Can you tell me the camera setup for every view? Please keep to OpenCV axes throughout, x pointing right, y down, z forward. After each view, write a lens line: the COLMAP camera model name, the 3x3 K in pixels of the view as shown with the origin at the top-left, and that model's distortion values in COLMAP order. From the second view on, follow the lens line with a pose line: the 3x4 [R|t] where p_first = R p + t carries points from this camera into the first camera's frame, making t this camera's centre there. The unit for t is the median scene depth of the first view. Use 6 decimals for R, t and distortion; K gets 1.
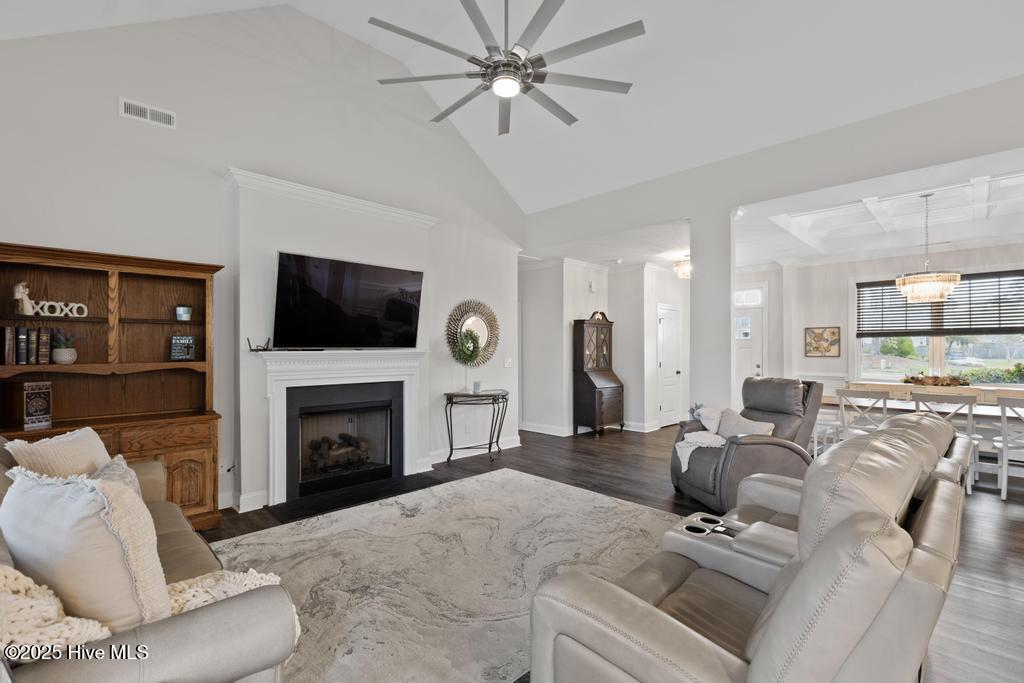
lens RADIAL K [[459.9, 0, 515.9], [0, 459.9, 350.3], [0, 0, 1]] dist [0.001714, -0.000122]
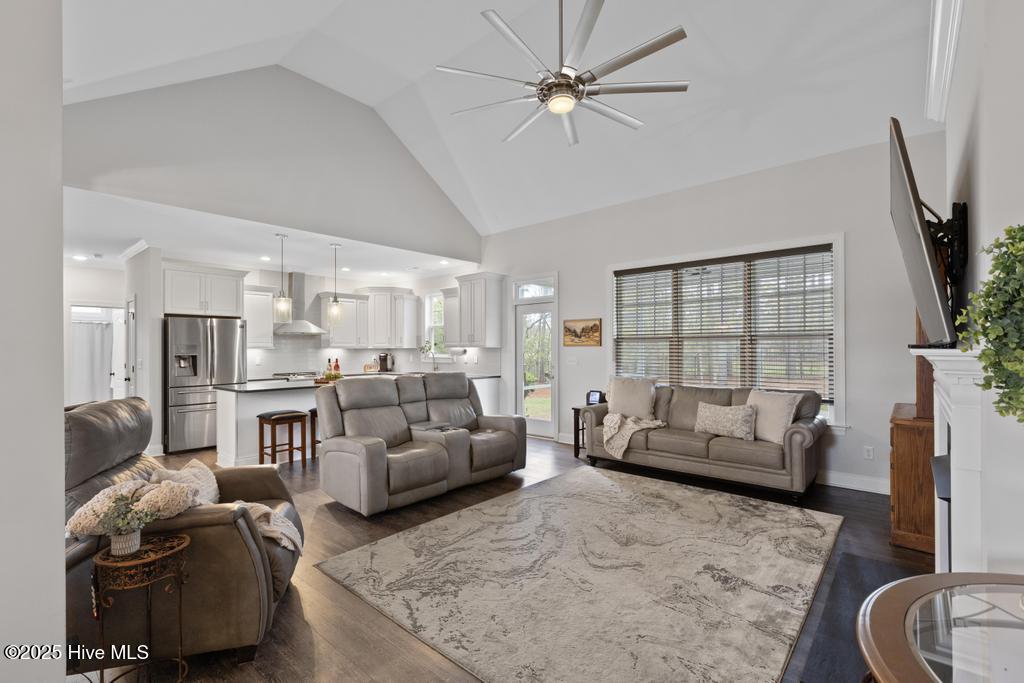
lens RADIAL K [[455.2, 0, 514.8], [0, 455.2, 344.9], [0, 0, 1]] dist [0.001172, 0.000291]
pose [[-0.997084, 0.002300, -0.076272, 0.140988], [0.002824, 0.999973, -0.006767, 0.000645], [0.076255, -0.006963, -0.997064, 1.681061]]
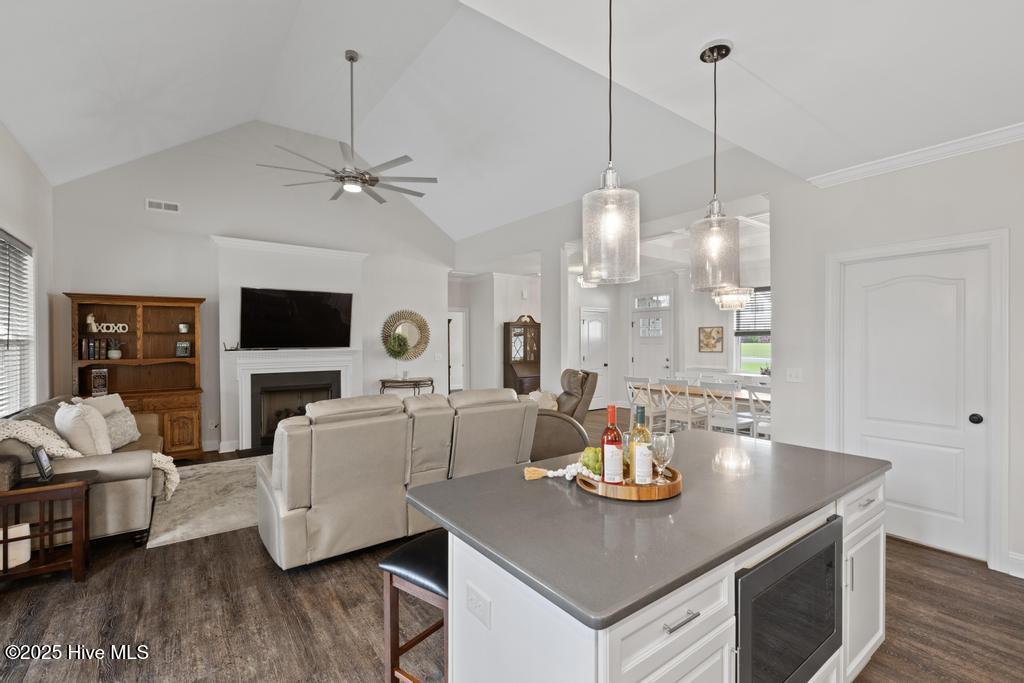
lens RADIAL K [[455.2, 0, 514.8], [0, 455.2, 344.9], [0, 0, 1]] dist [0.001172, 0.000291]
pose [[0.990832, -0.002286, -0.135078, 0.618327], [0.003263, 0.999970, 0.007011, -0.026097], [0.135057, -0.007388, 0.990810, -0.412799]]
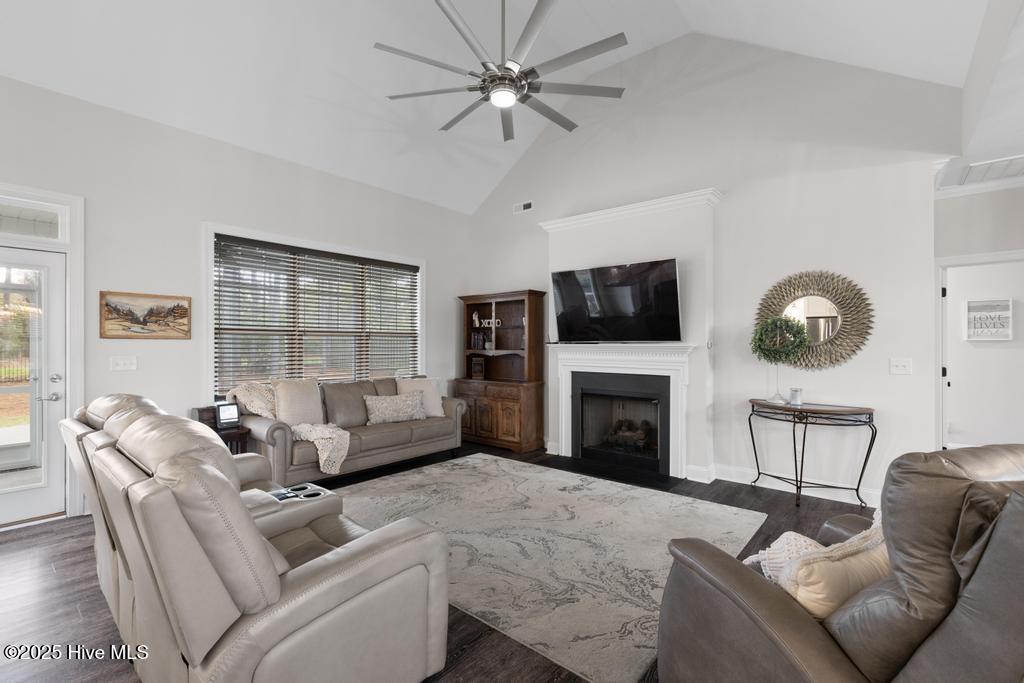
lens RADIAL K [[455.2, 0, 514.8], [0, 455.2, 344.9], [0, 0, 1]] dist [0.001172, 0.000291]
pose [[0.093872, 0.003819, -0.995577, 0.855709], [-0.006077, 0.999976, 0.003263, 0.000432], [0.995566, 0.005744, 0.093893, 0.758554]]
